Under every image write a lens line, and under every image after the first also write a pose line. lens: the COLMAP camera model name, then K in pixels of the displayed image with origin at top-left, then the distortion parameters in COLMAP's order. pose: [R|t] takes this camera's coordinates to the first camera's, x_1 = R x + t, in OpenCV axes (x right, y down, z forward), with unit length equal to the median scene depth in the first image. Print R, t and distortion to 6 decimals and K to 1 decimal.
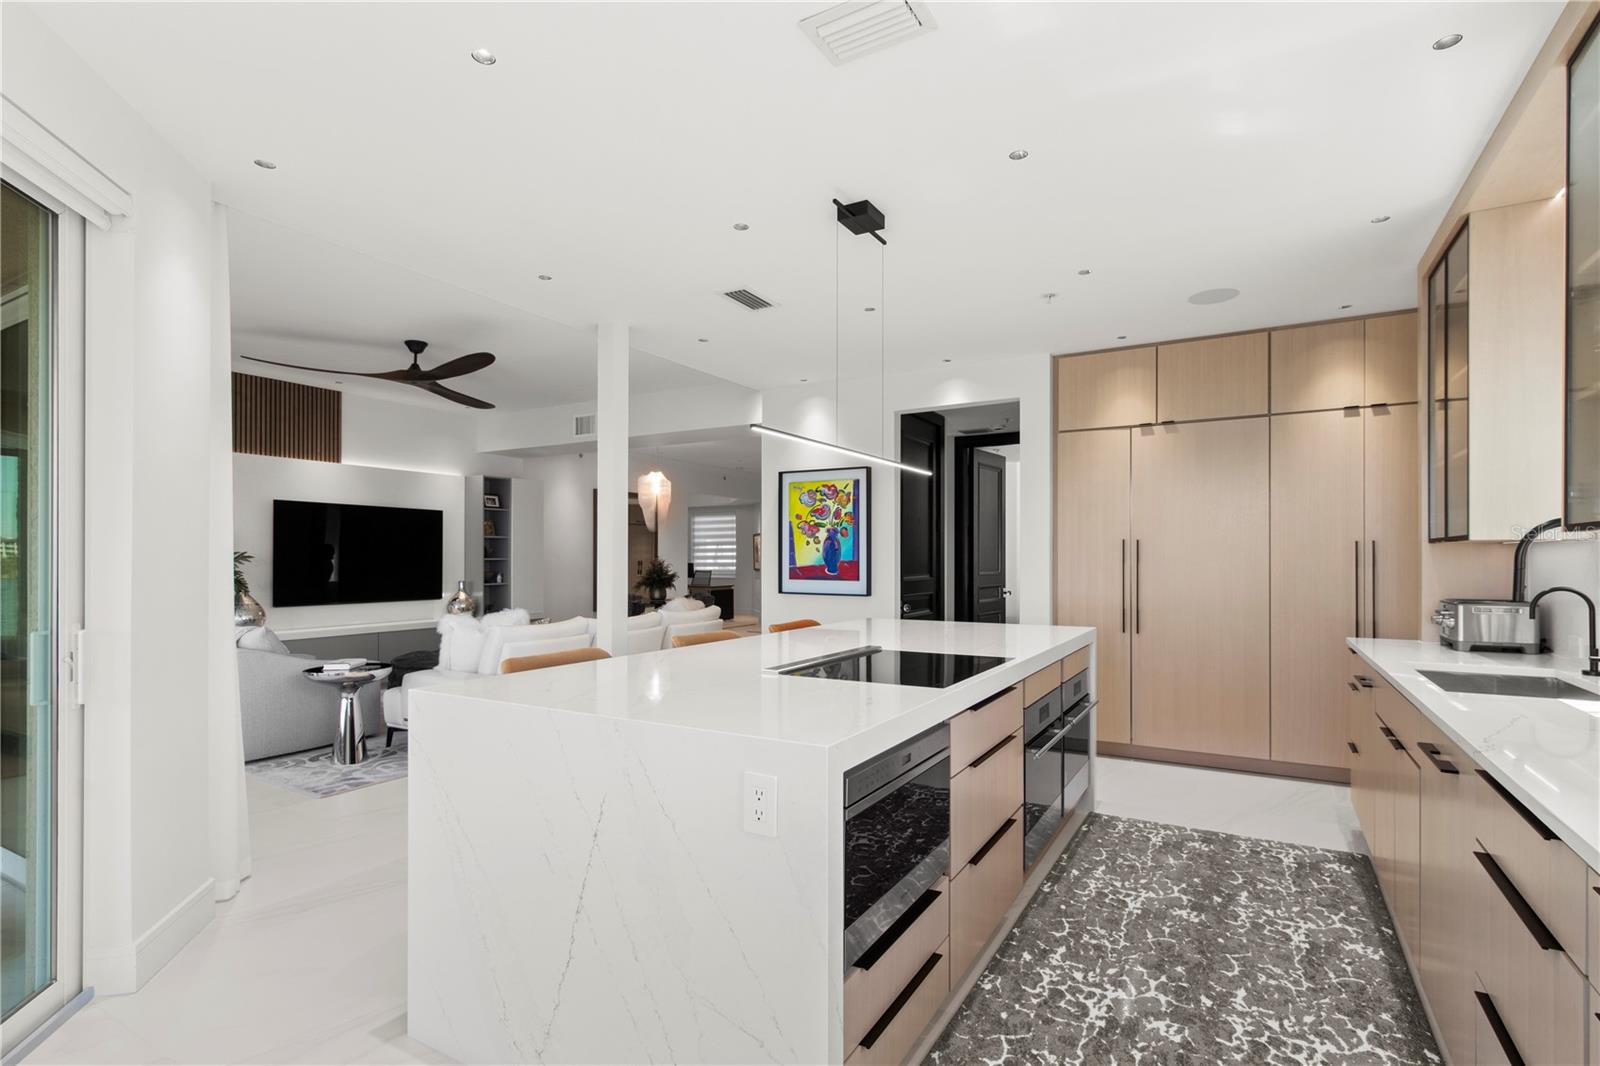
lens RADIAL K [[762.4, 0, 826.9], [0, 762.4, 561.7], [0, 0, 1]] dist [0.015030, 0.001372]
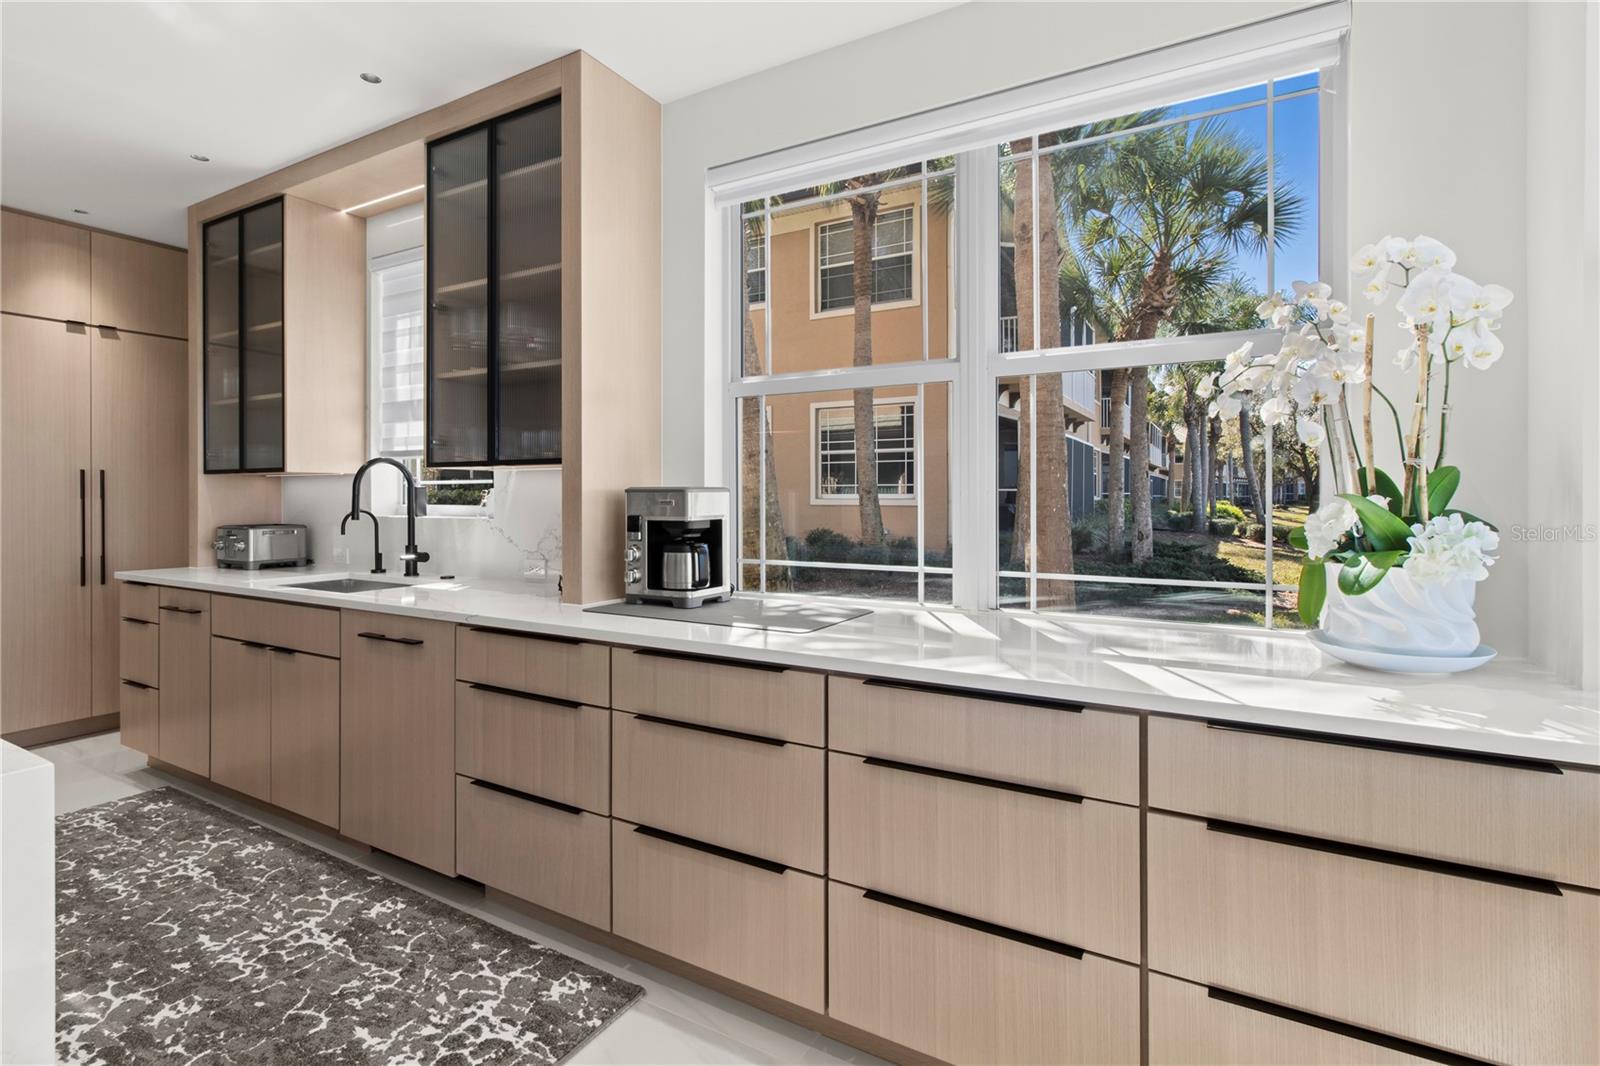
lens RADIAL K [[762.4, 0, 791.9], [0, 762.4, 498.3], [0, 0, 1]] dist [0.015030, 0.001372]
pose [[0.030000, 0.003104, 0.999545, -0.320400], [-0.001265, 0.999994, -0.003068, 0.014555], [-0.999549, -0.001172, 0.030004, 0.197173]]
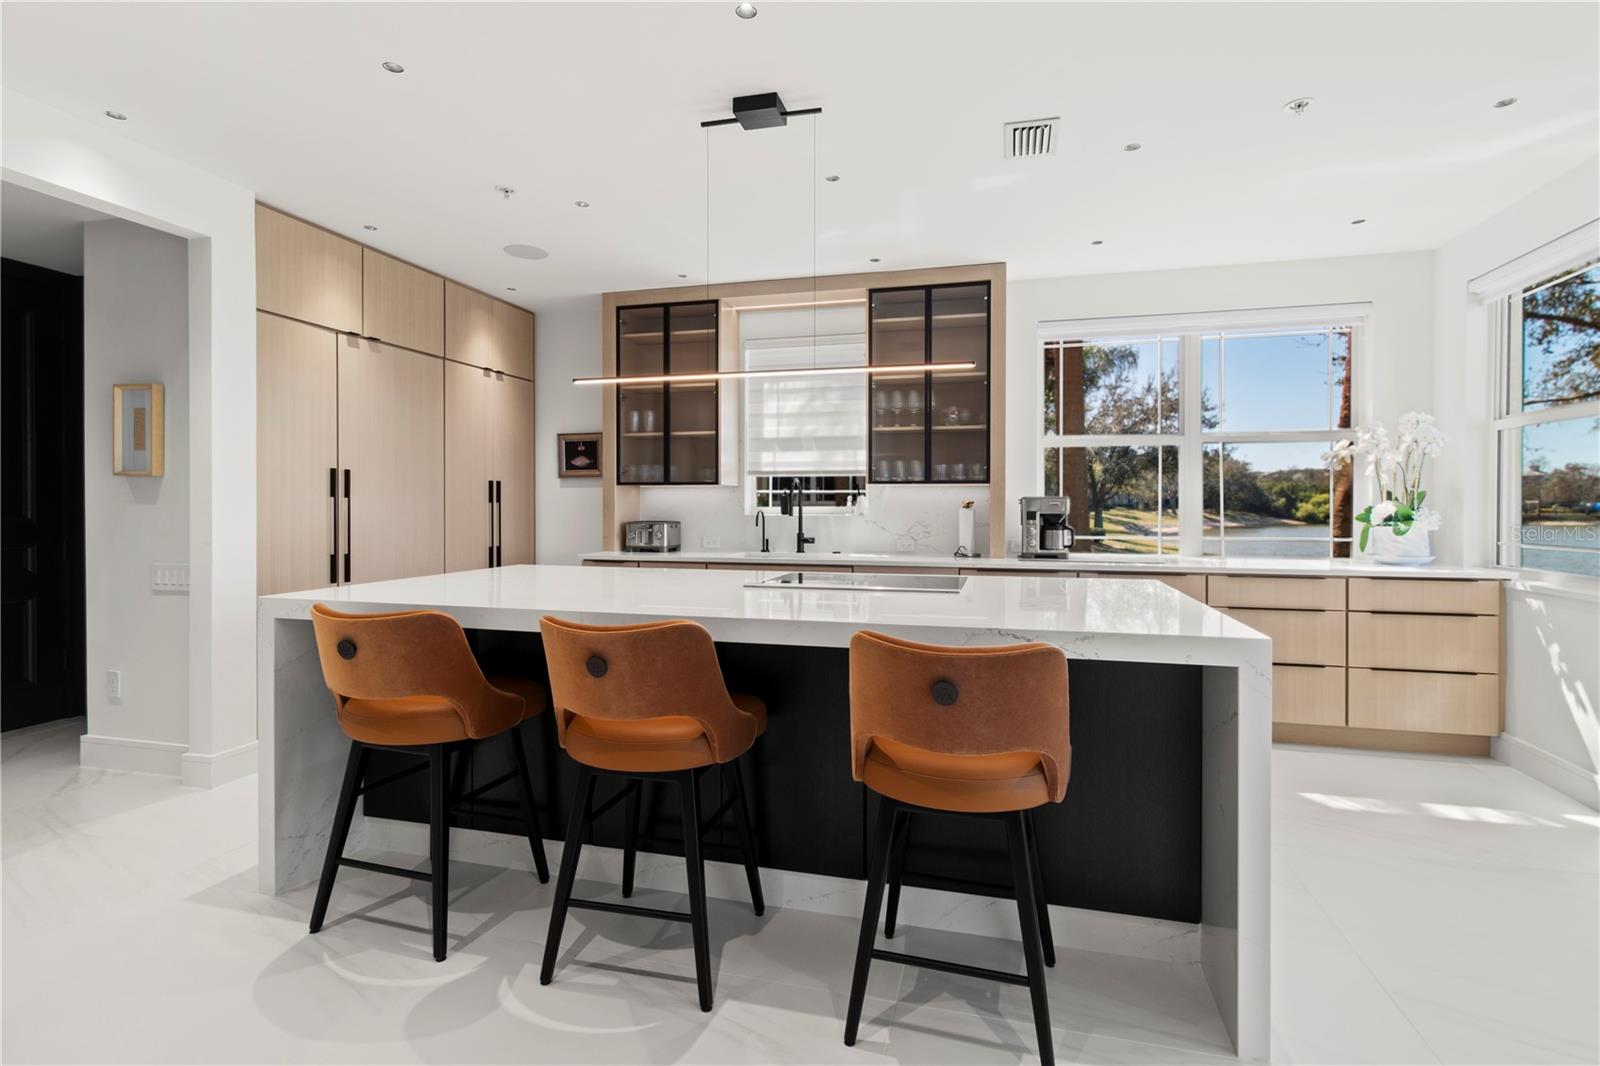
lens RADIAL K [[762.4, 0, 798.6], [0, 762.4, 511.9], [0, 0, 1]] dist [0.015030, 0.001372]
pose [[-0.242246, -0.009033, 0.970173, -0.921429], [0.000489, 0.999955, 0.009432, 0.017255], [-0.970215, 0.002759, -0.242231, 1.268838]]
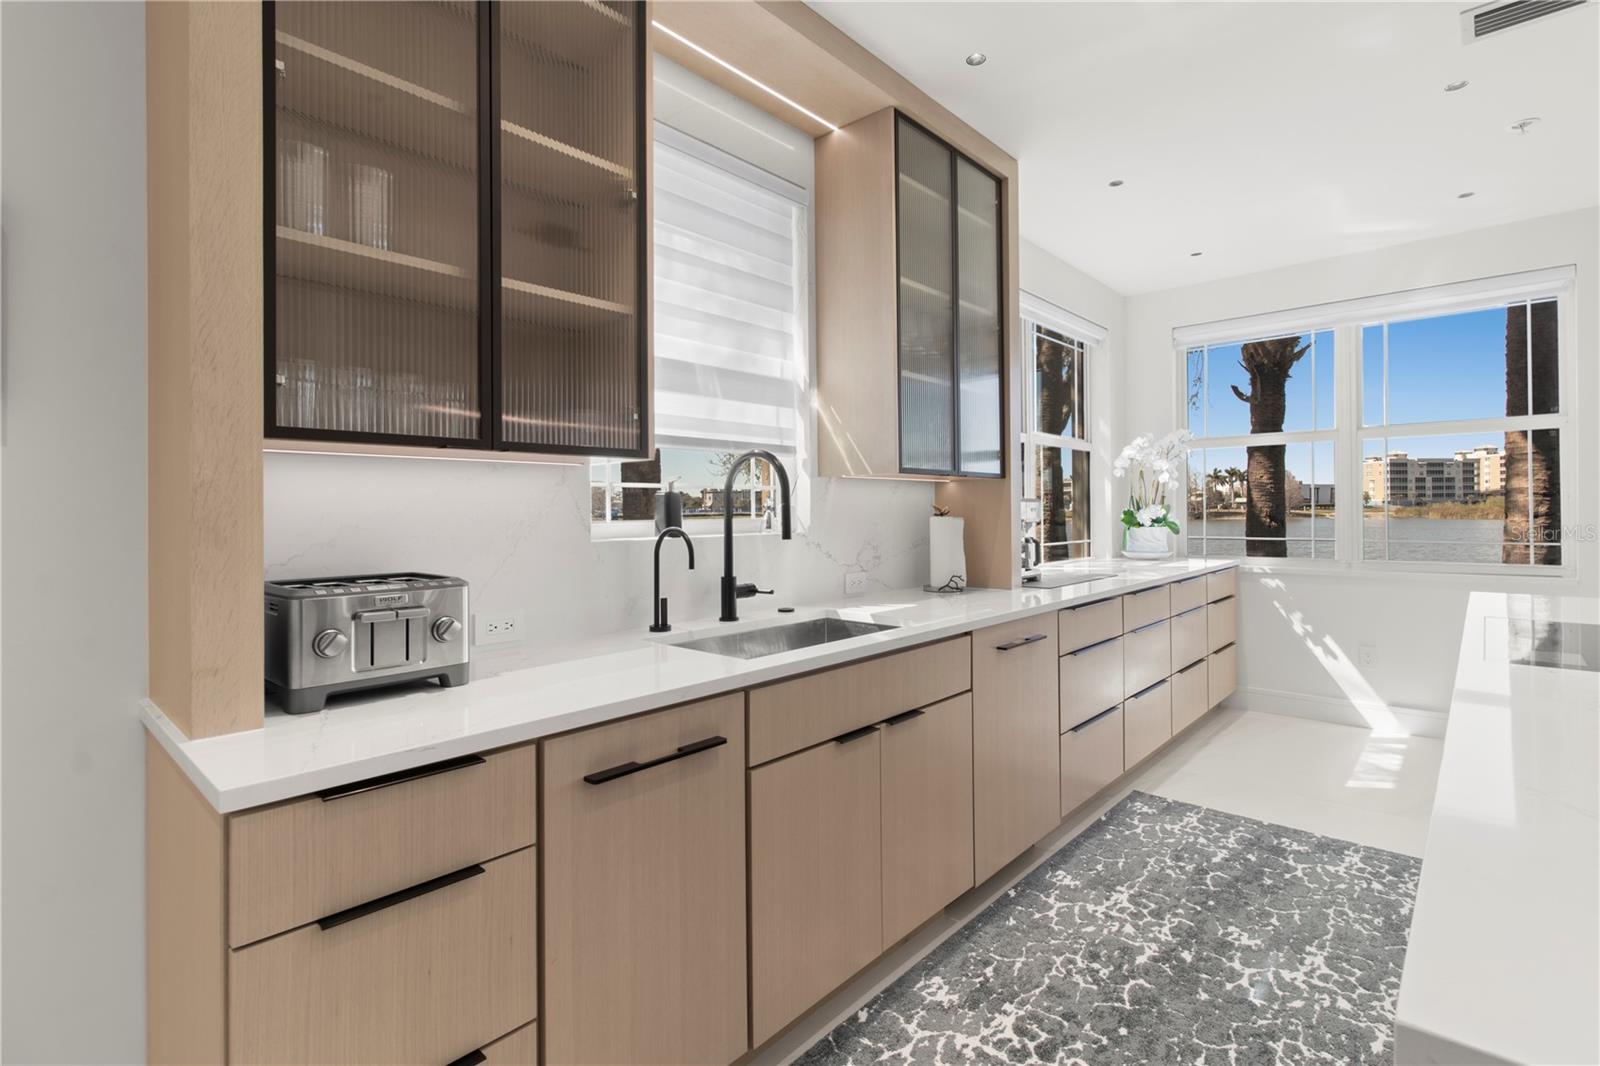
lens RADIAL K [[762.4, 0, 816.7], [0, 762.4, 501.5], [0, 0, 1]] dist [0.015030, 0.001372]
pose [[-0.977535, 0.011530, 0.210458, 0.579391], [0.009309, 0.999890, -0.011542, 0.013914], [-0.210568, -0.009323, -0.977535, 1.603464]]
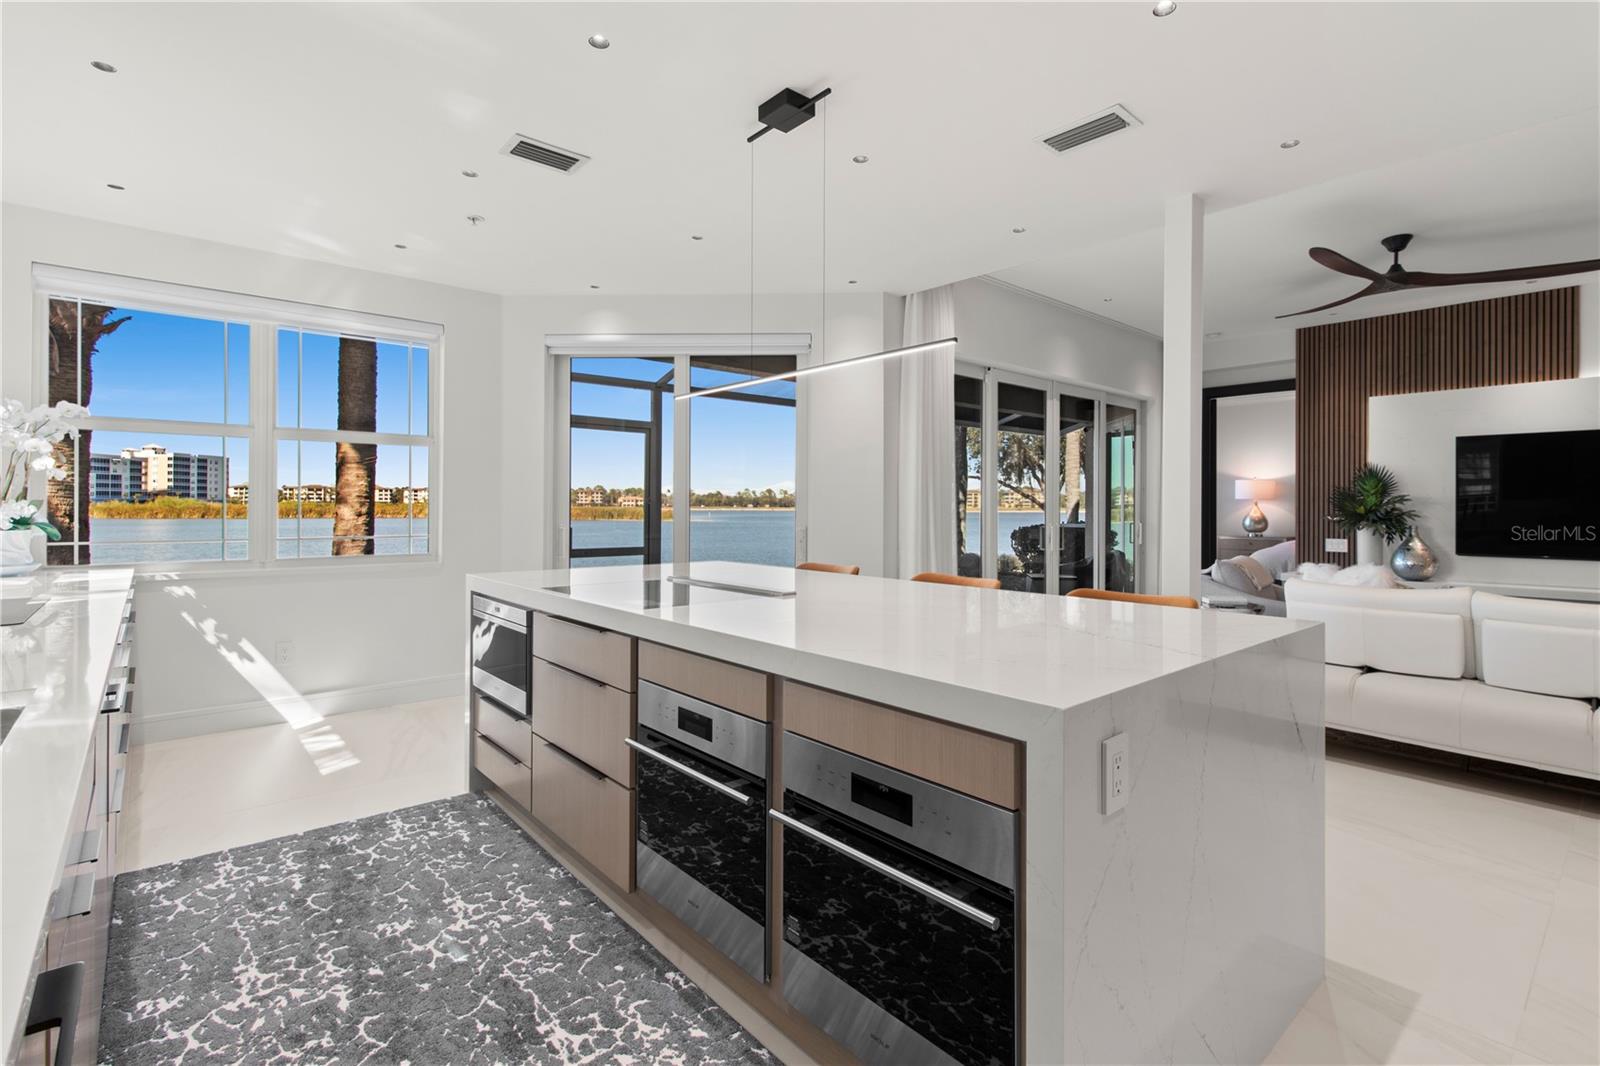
lens RADIAL K [[762.4, 0, 813.0], [0, 762.4, 516.6], [0, 0, 1]] dist [0.015030, 0.001372]
pose [[-0.341069, 0.010682, -0.939978, 0.925855], [-0.004872, 0.999902, 0.013131, 0.012308], [0.940026, 0.009058, -0.340983, 1.420246]]
